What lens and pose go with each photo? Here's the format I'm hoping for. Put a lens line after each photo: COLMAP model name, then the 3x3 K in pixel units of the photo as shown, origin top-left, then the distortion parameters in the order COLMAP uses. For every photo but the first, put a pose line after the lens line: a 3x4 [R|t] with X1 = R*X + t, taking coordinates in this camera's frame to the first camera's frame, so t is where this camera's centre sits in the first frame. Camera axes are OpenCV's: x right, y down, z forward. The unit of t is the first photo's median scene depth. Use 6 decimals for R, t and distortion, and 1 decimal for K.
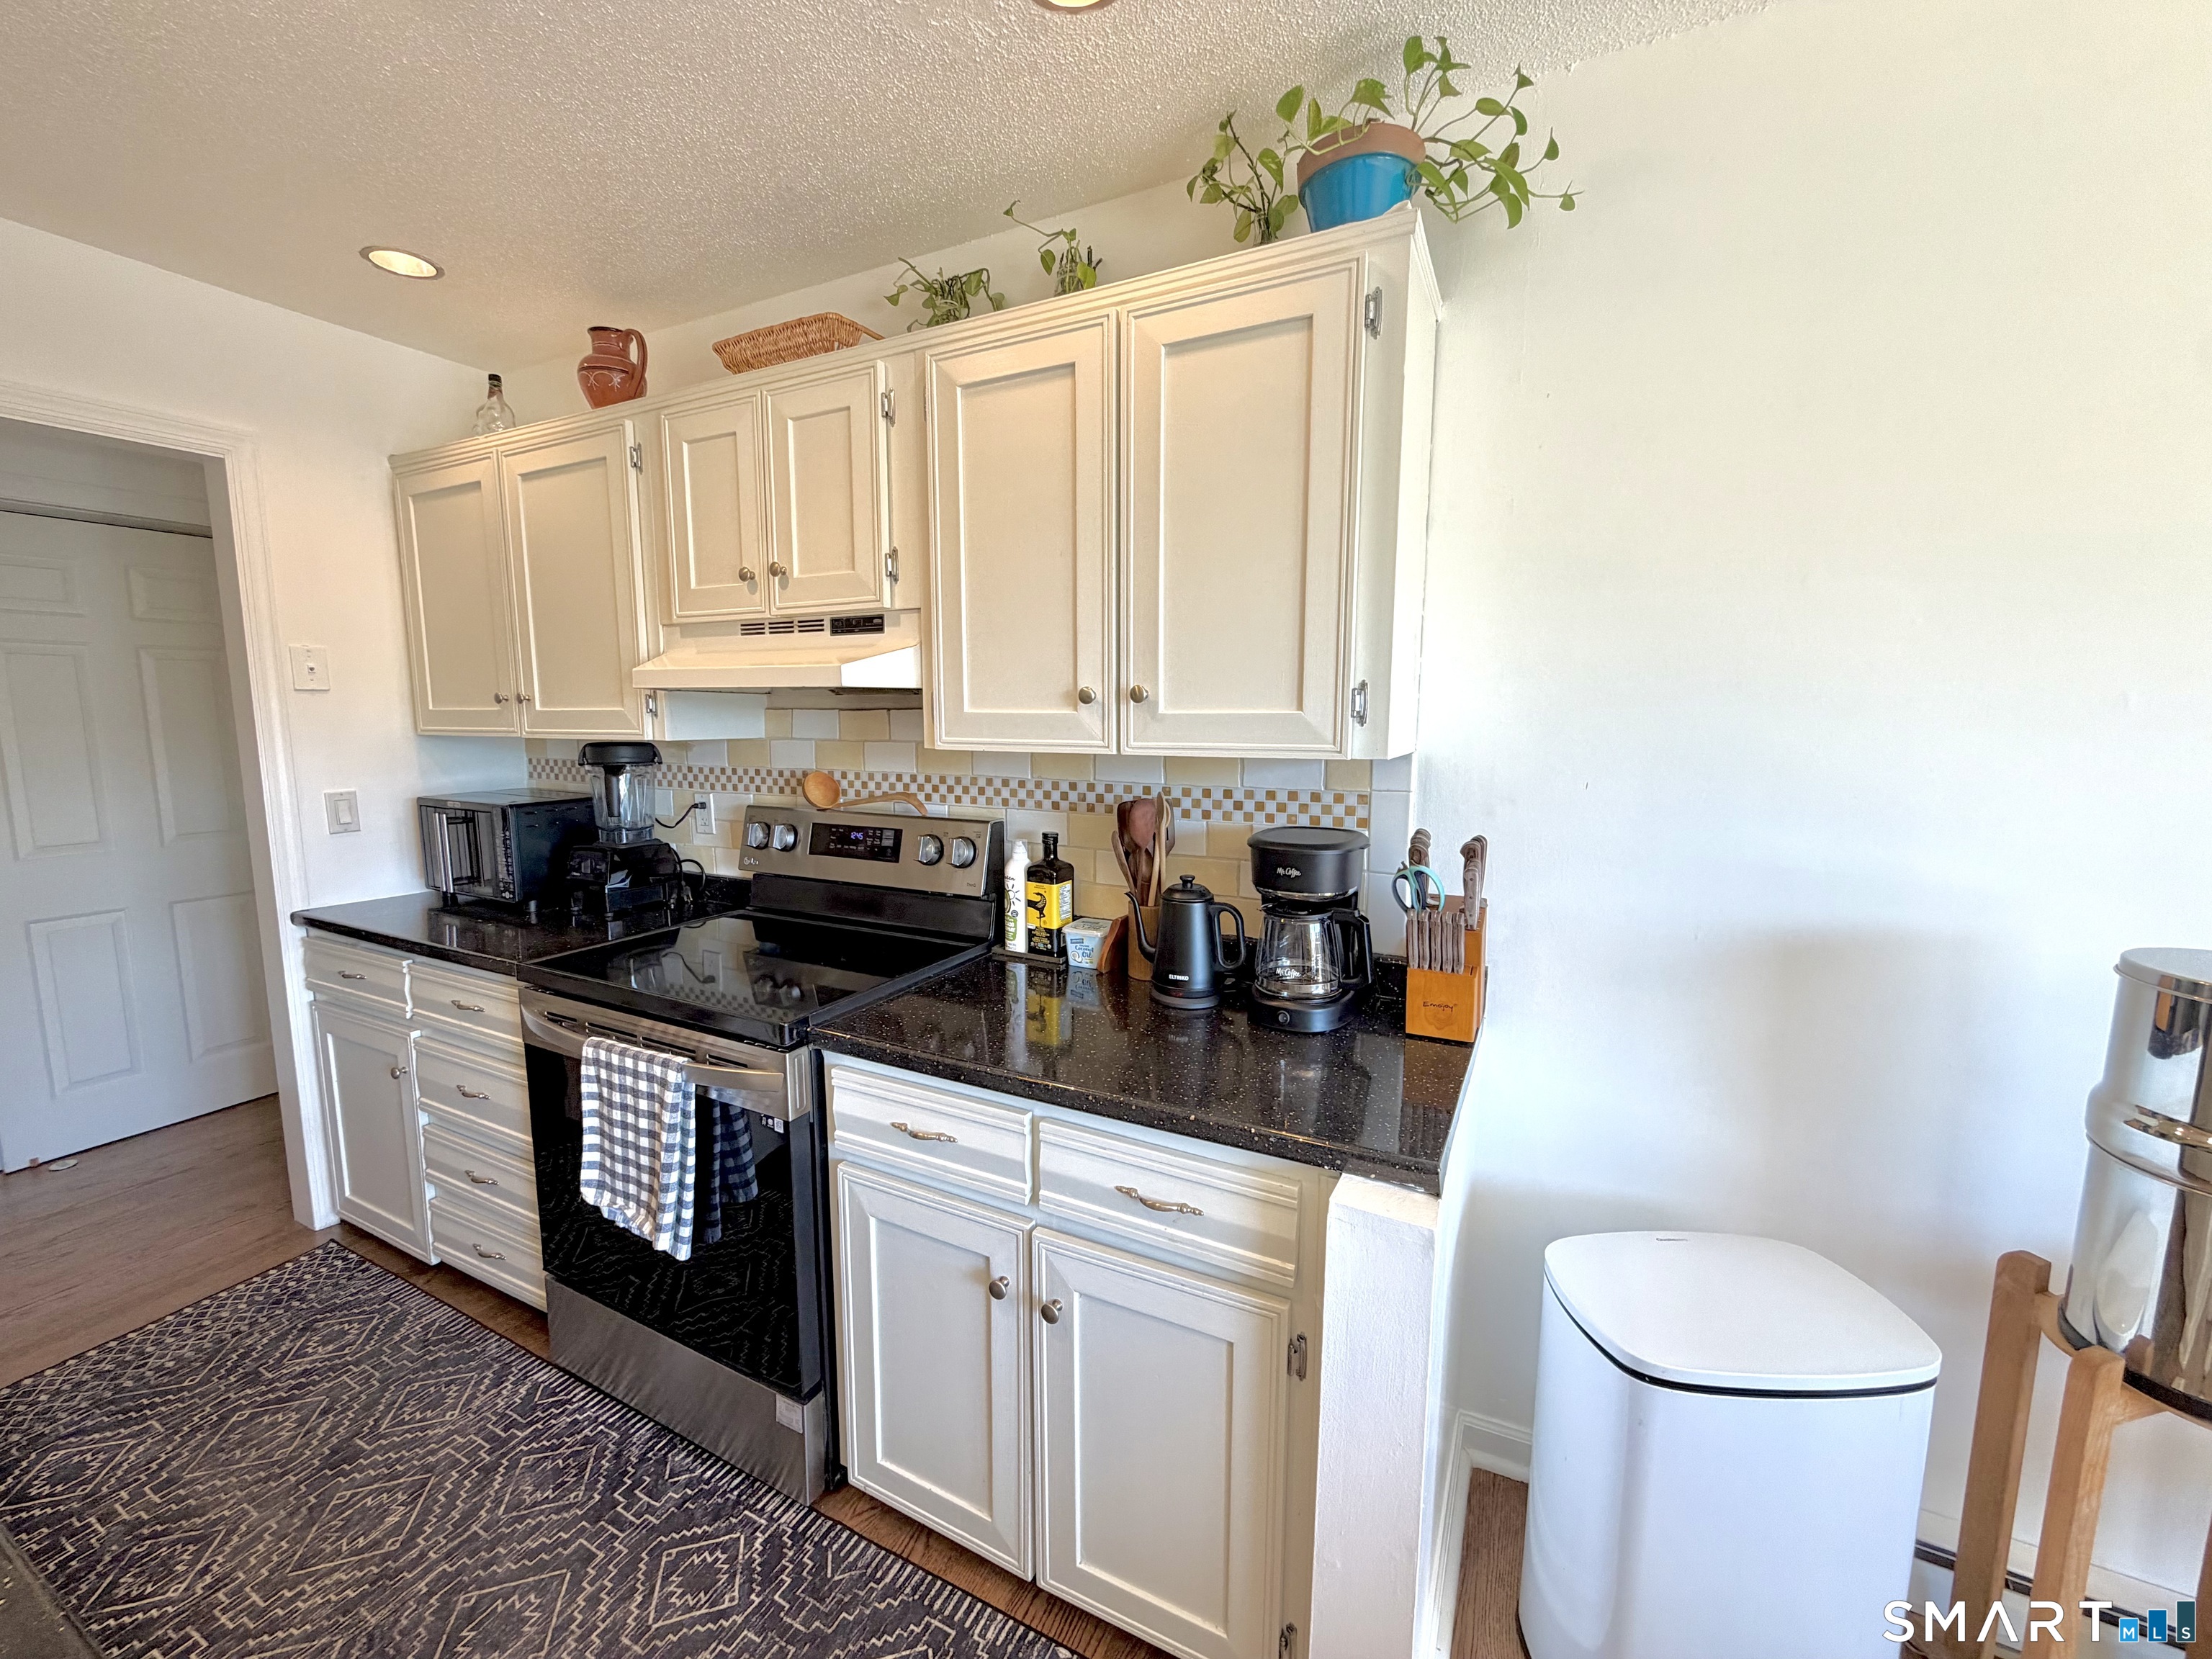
lens RADIAL K [[883.3, 0, 1100.8], [0, 883.3, 823.2], [0, 0, 1]] dist [-0.001781, 0.000932]
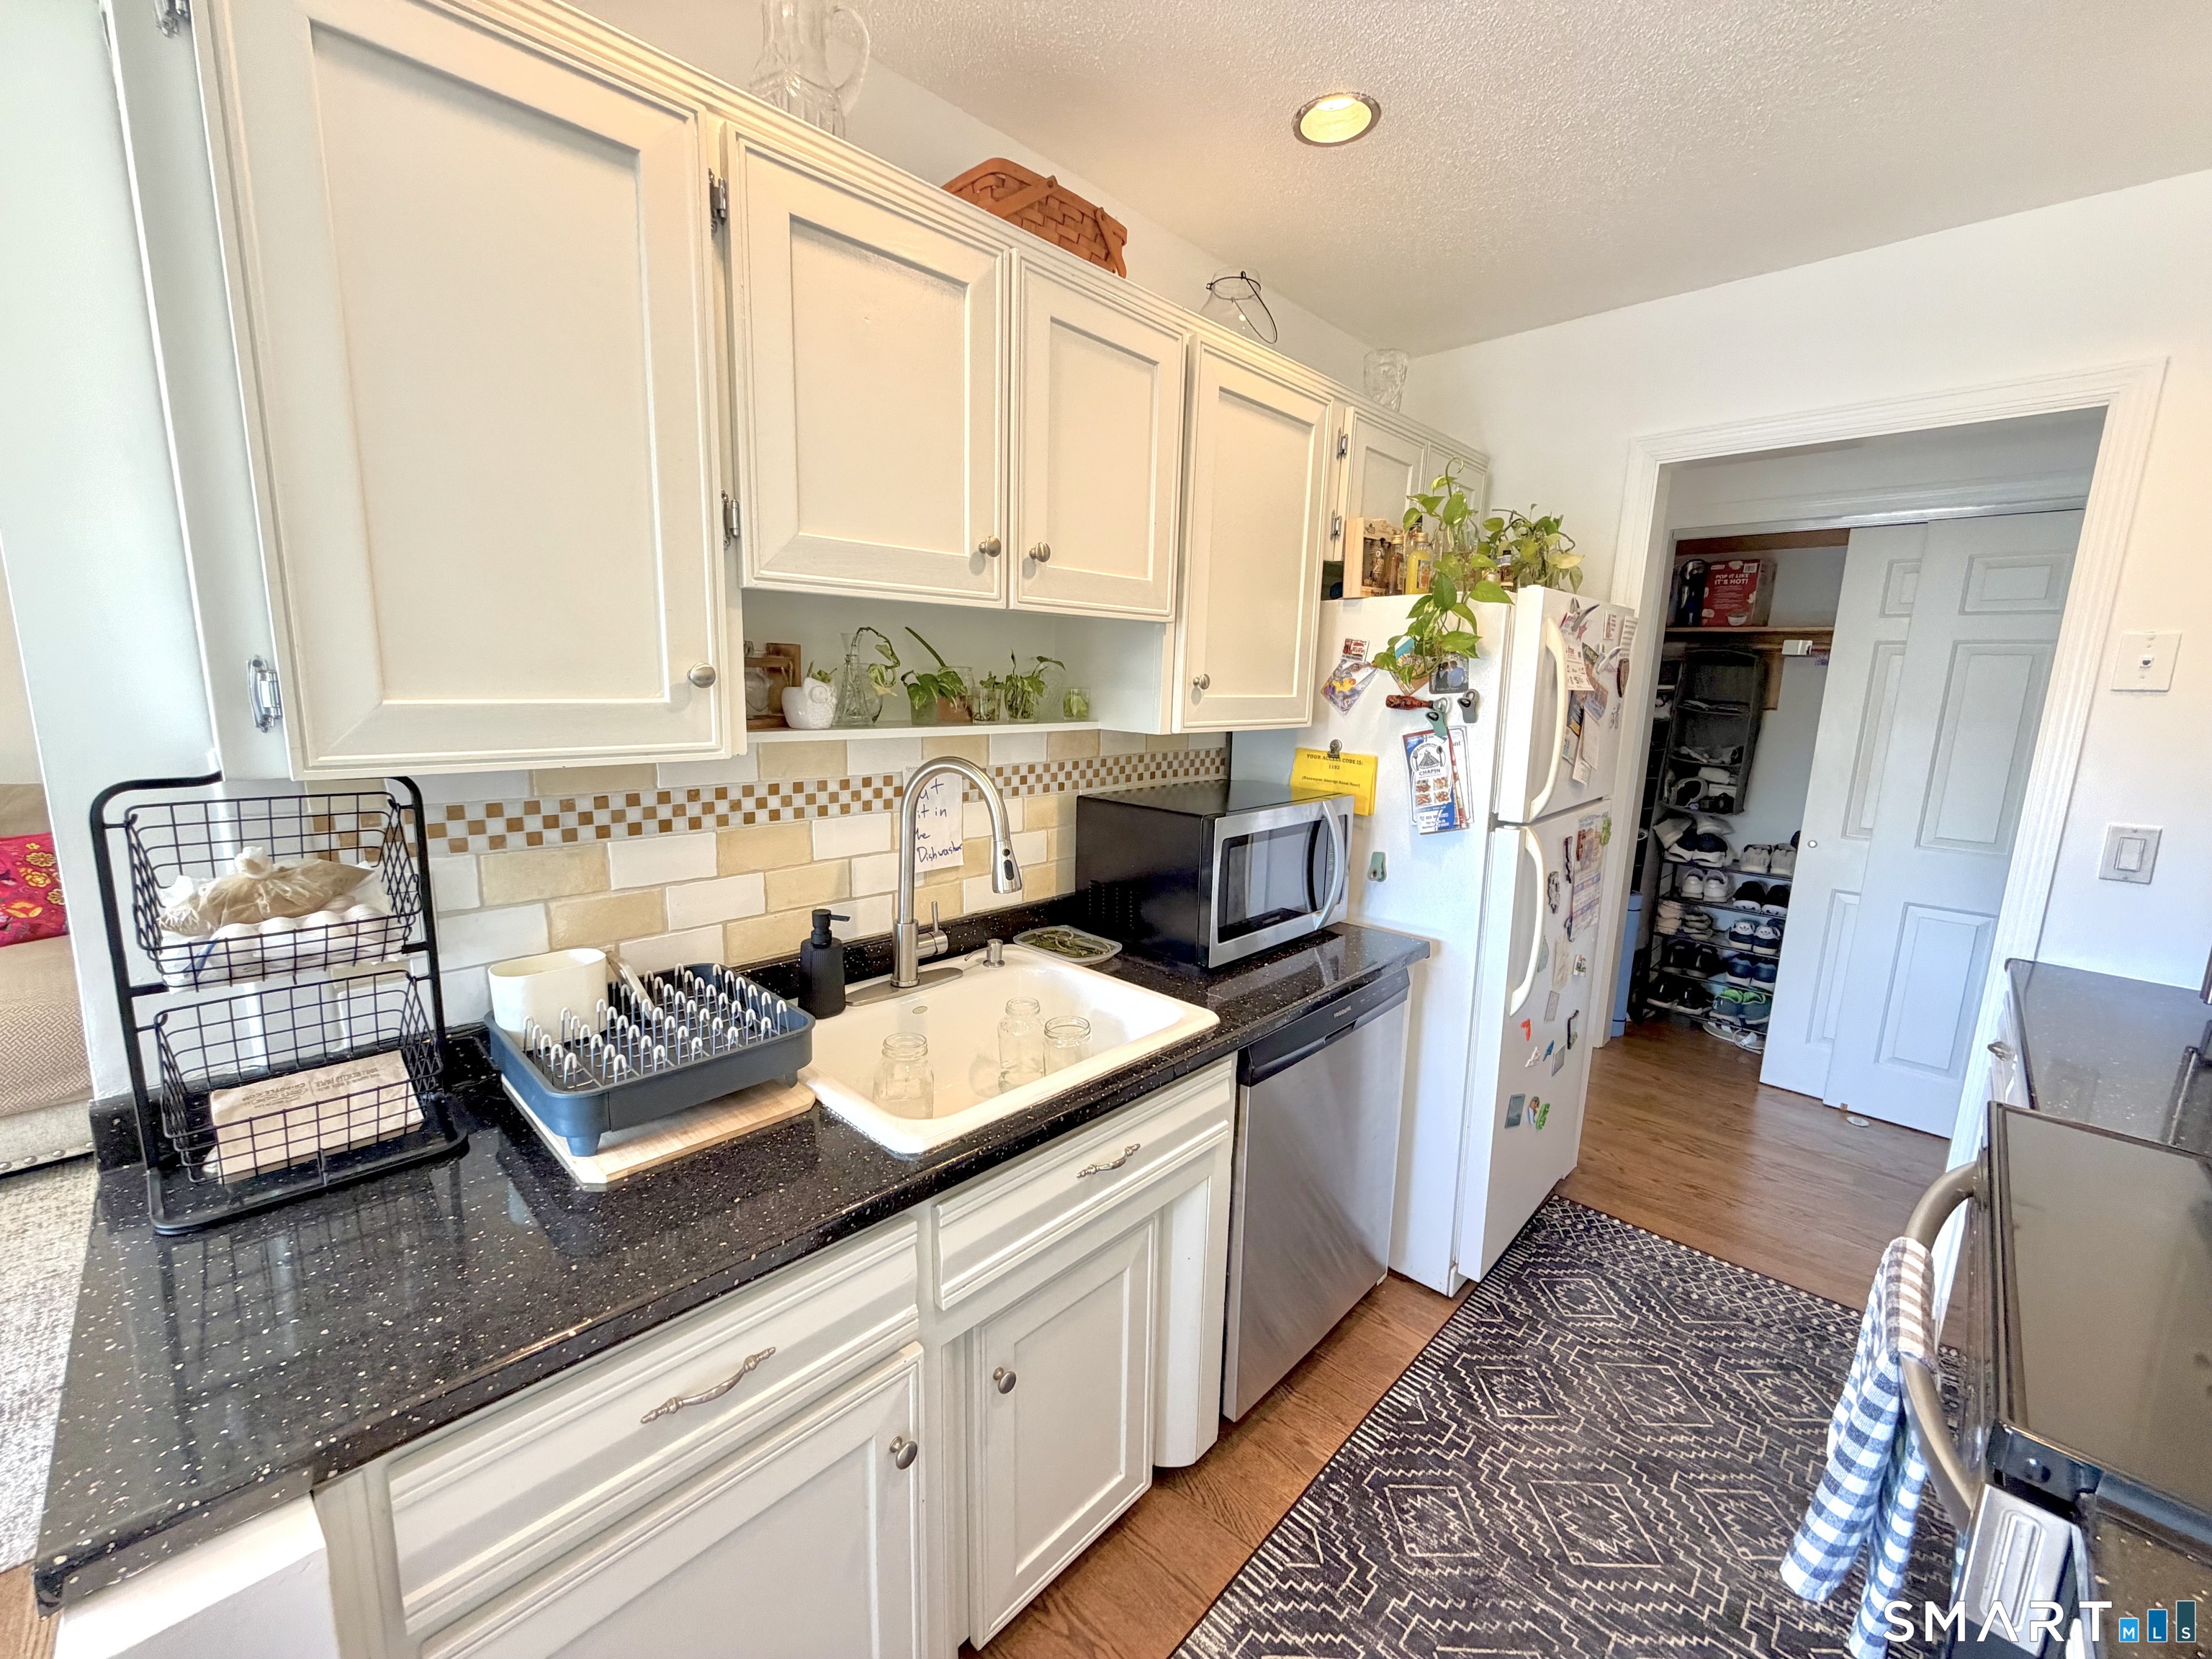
lens RADIAL K [[883.3, 0, 1097.1], [0, 883.3, 828.1], [0, 0, 1]] dist [-0.001781, 0.000932]
pose [[-0.298015, 0.153921, -0.942070, 0.143033], [-0.148935, 0.967330, 0.205163, -0.083505], [0.942871, 0.201449, -0.265354, 0.536881]]
